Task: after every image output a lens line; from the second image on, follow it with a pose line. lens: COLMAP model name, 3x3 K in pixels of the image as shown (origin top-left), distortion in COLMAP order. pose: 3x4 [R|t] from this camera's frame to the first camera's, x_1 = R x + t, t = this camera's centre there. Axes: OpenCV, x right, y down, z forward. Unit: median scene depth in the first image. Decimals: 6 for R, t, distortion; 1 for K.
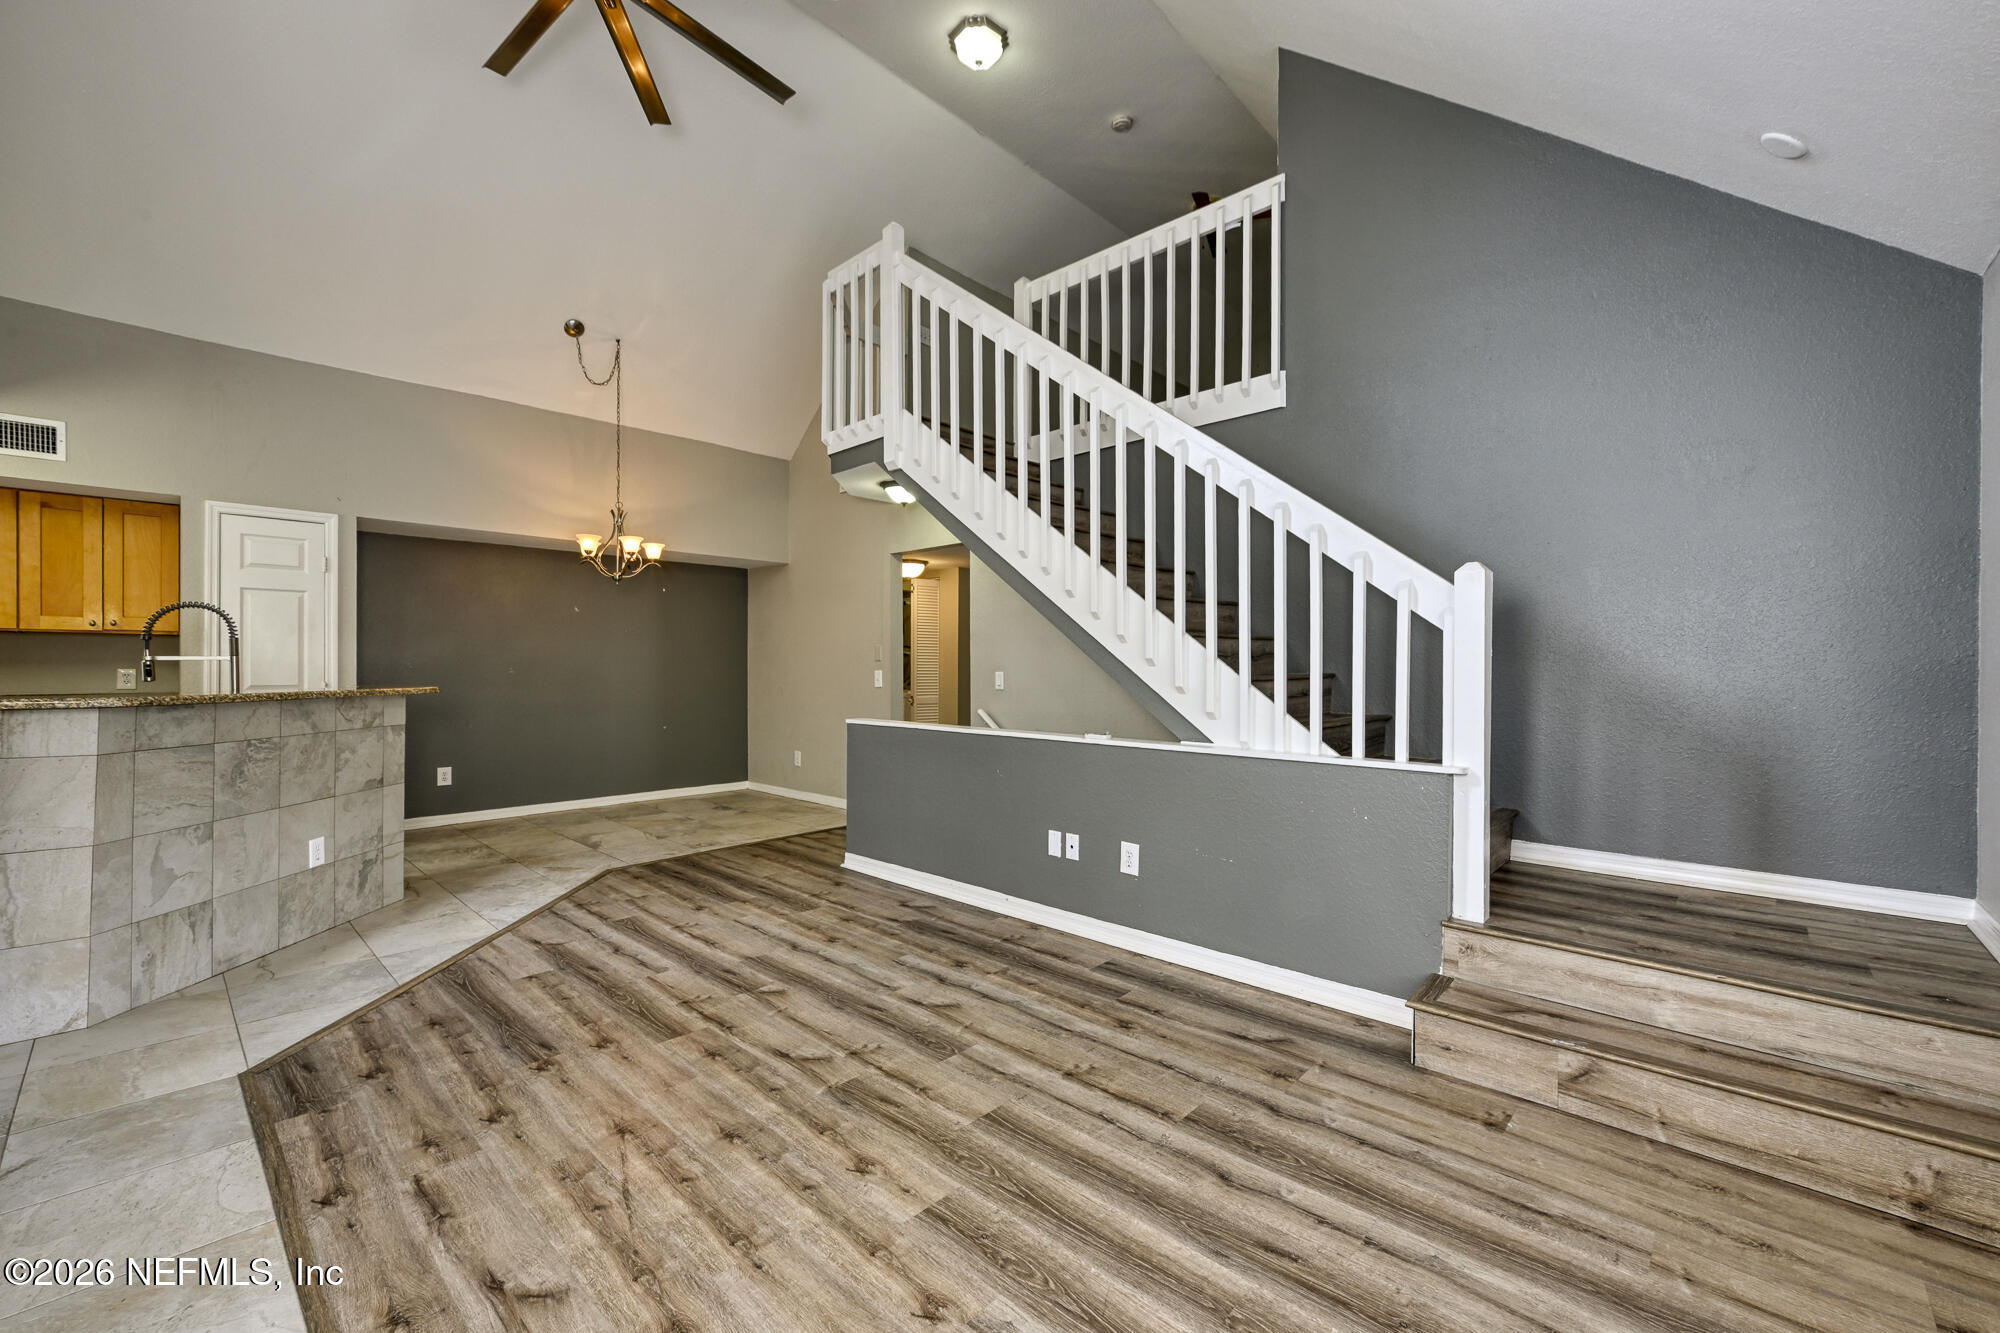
lens RADIAL K [[805.2, 0, 994.7], [0, 805.2, 666.1], [0, 0, 1]] dist [0.002957, -0.001246]
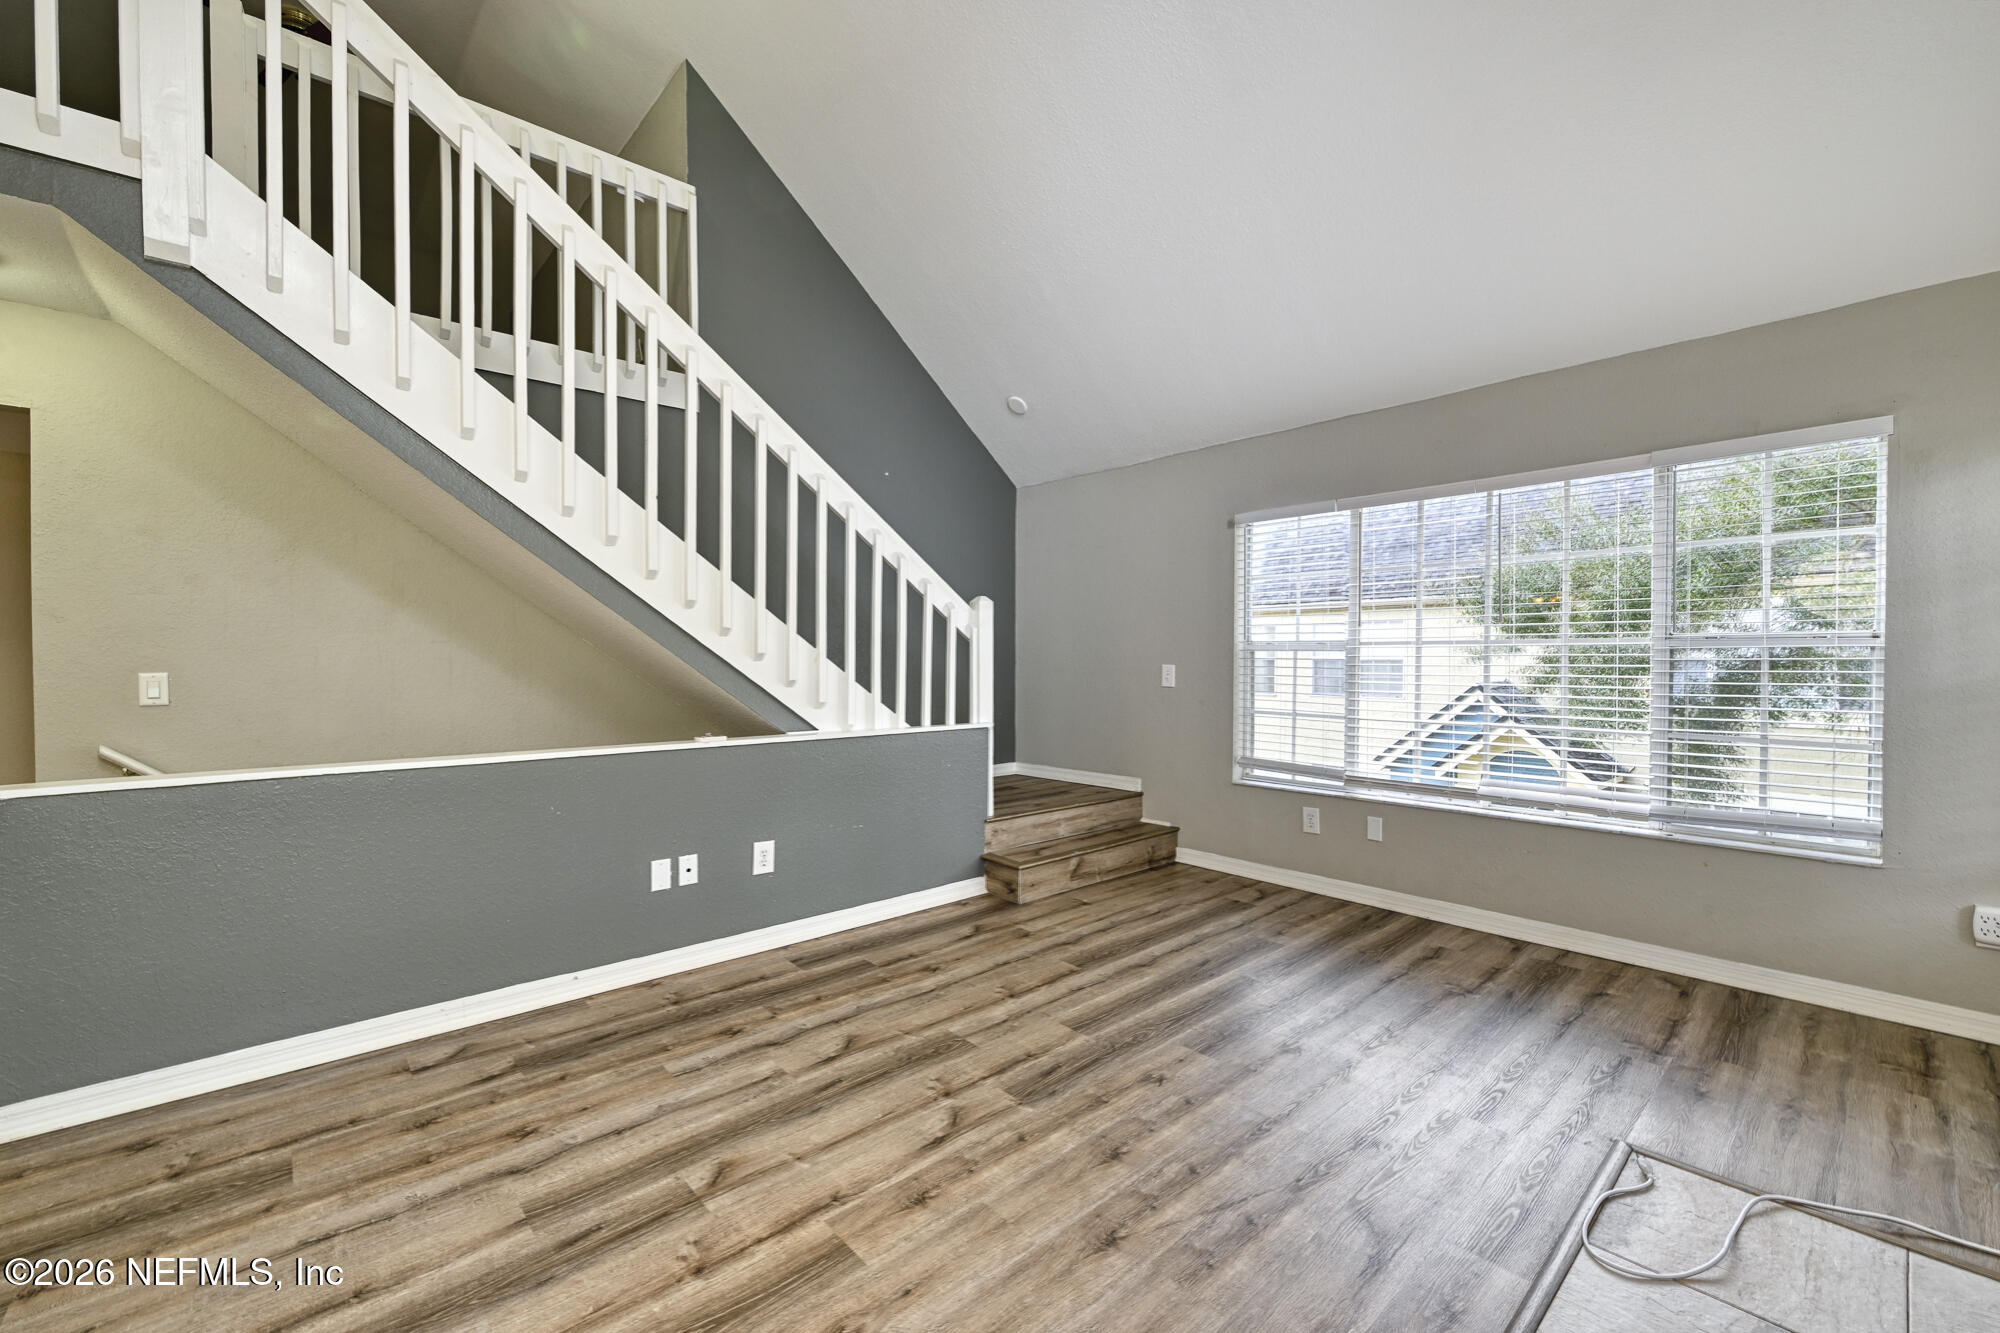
lens RADIAL K [[805.2, 0, 989.2], [0, 805.2, 658.6], [0, 0, 1]] dist [0.002957, -0.001246]
pose [[0.088530, 0.005260, 0.996060, -0.864775], [-0.001605, 0.999986, -0.005138, 0.004273], [-0.996072, -0.001143, 0.088537, 0.715906]]
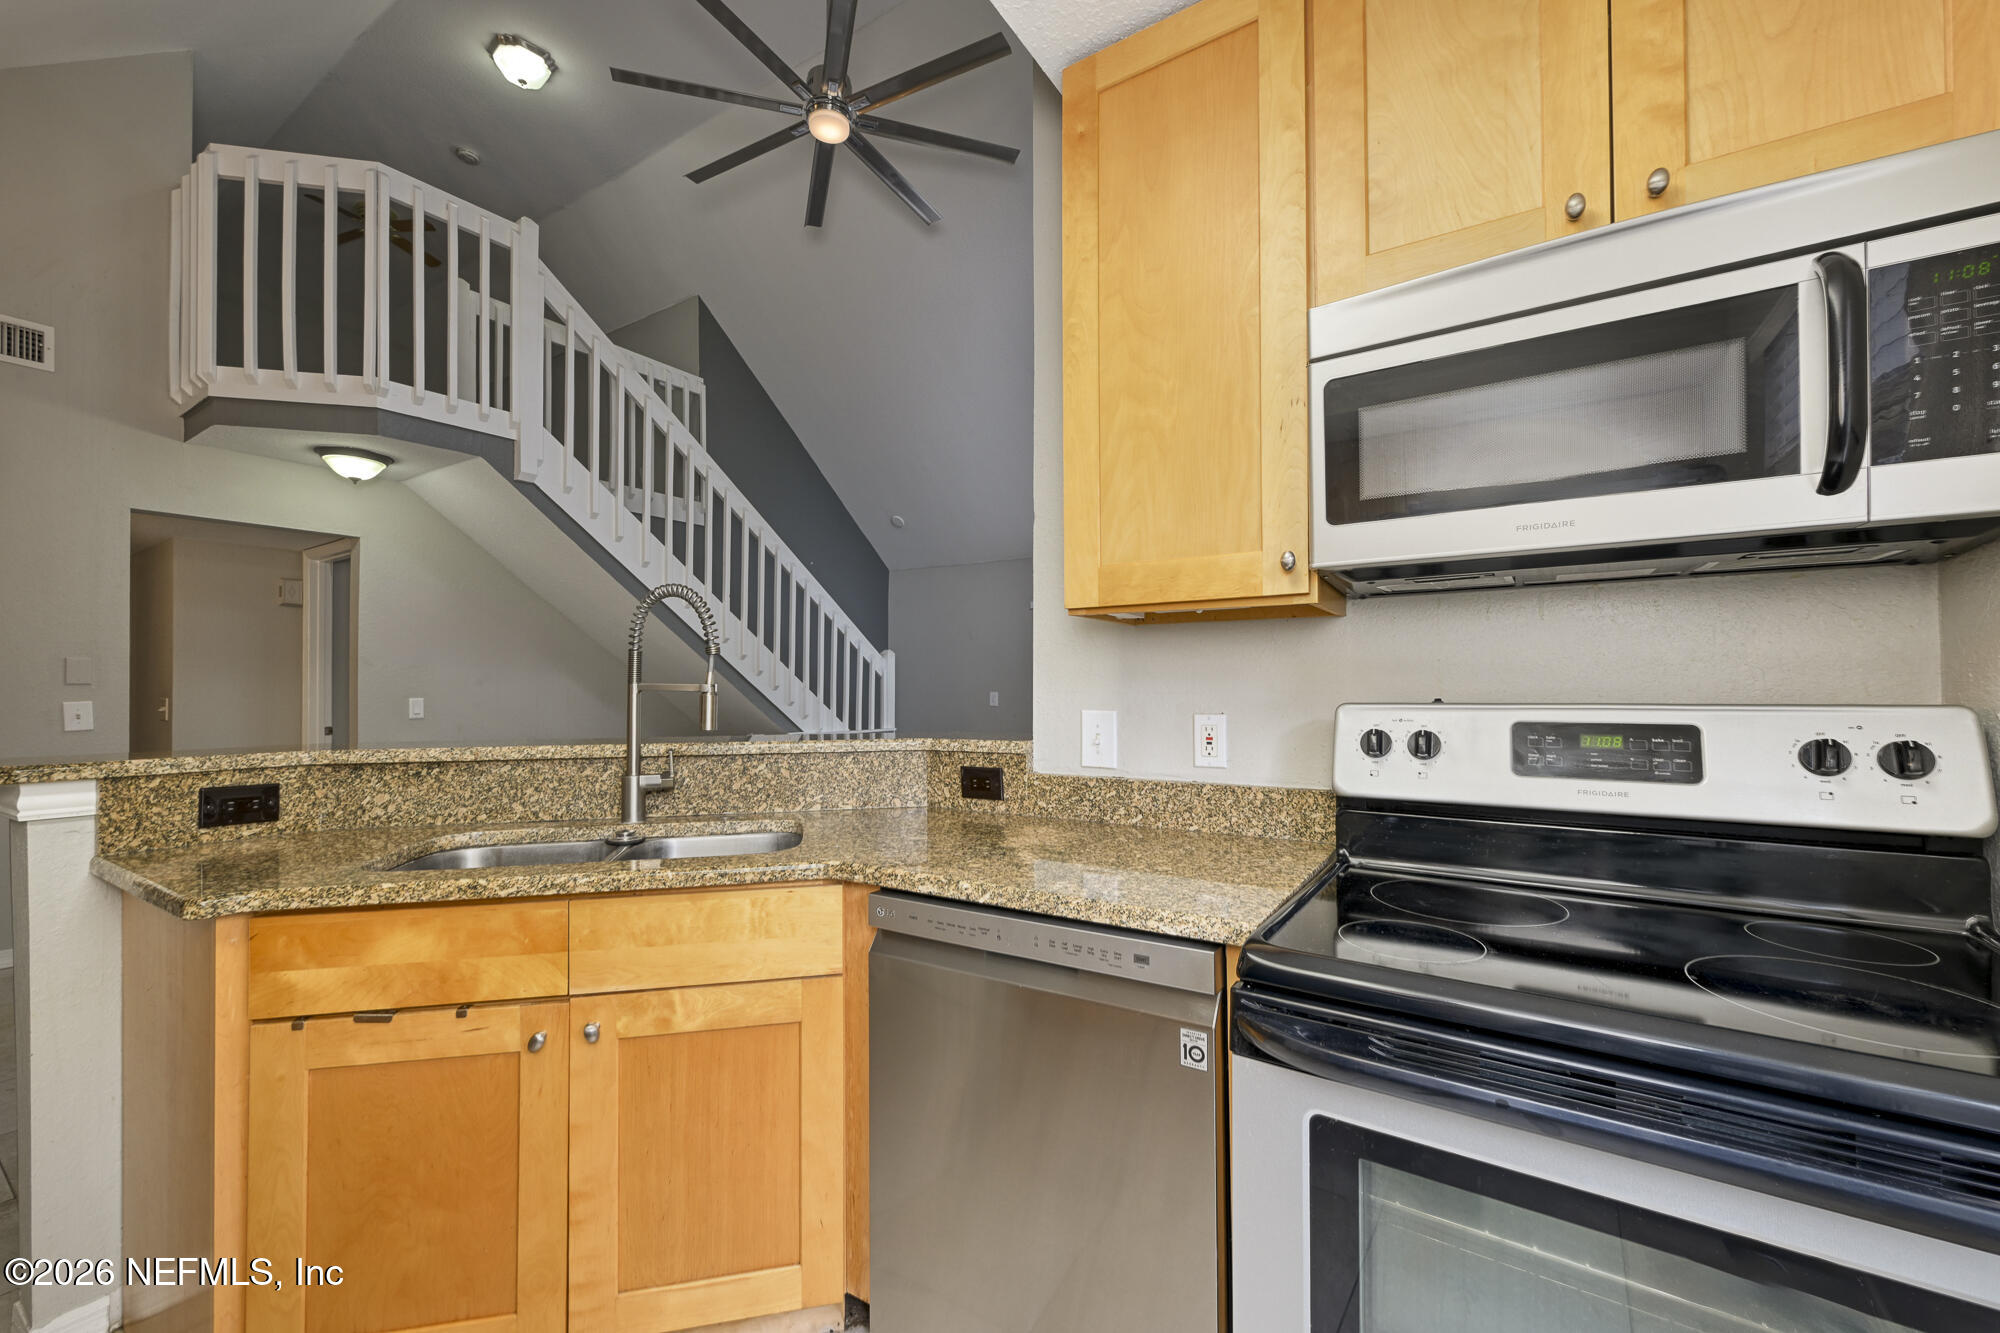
lens RADIAL K [[792.3, 0, 992.1], [0, 792.3, 679.2], [0, 0, 1]] dist [0.000230, 0.000161]
pose [[-0.184564, 0.008445, 0.982784, -1.713032], [0.000270, 0.999963, -0.008542, -0.010325], [-0.982821, -0.001311, -0.184559, 0.974556]]
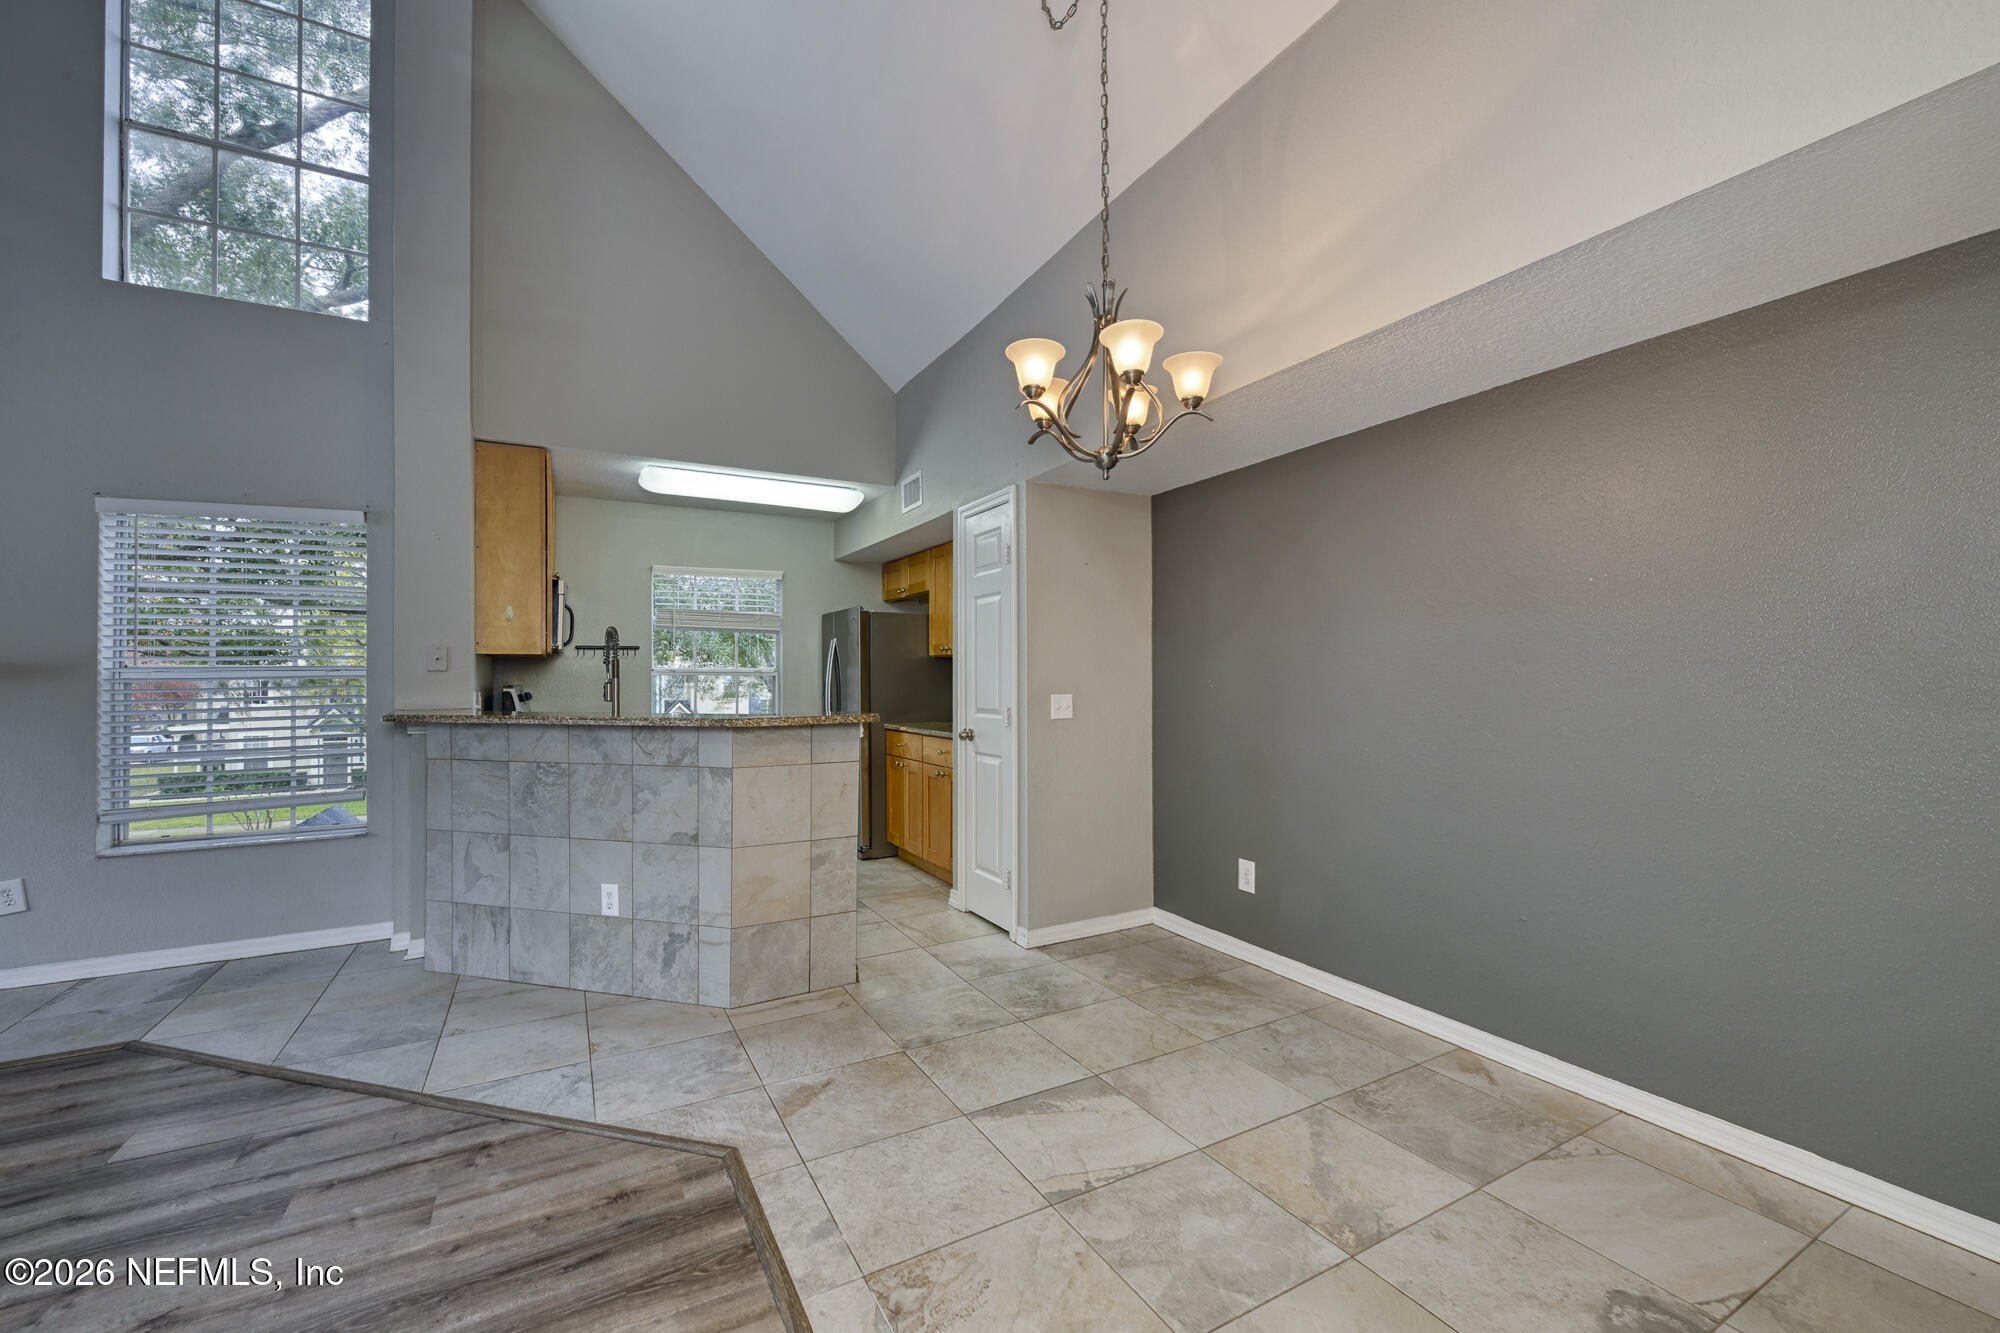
lens RADIAL K [[805.2, 0, 998.7], [0, 805.2, 672.1], [0, 0, 1]] dist [0.002957, -0.001246]
pose [[-0.305322, -0.007132, -0.952223, -0.153750], [0.007391, 0.999924, -0.009859, -0.006925], [0.952221, -0.010048, -0.305246, 1.973797]]
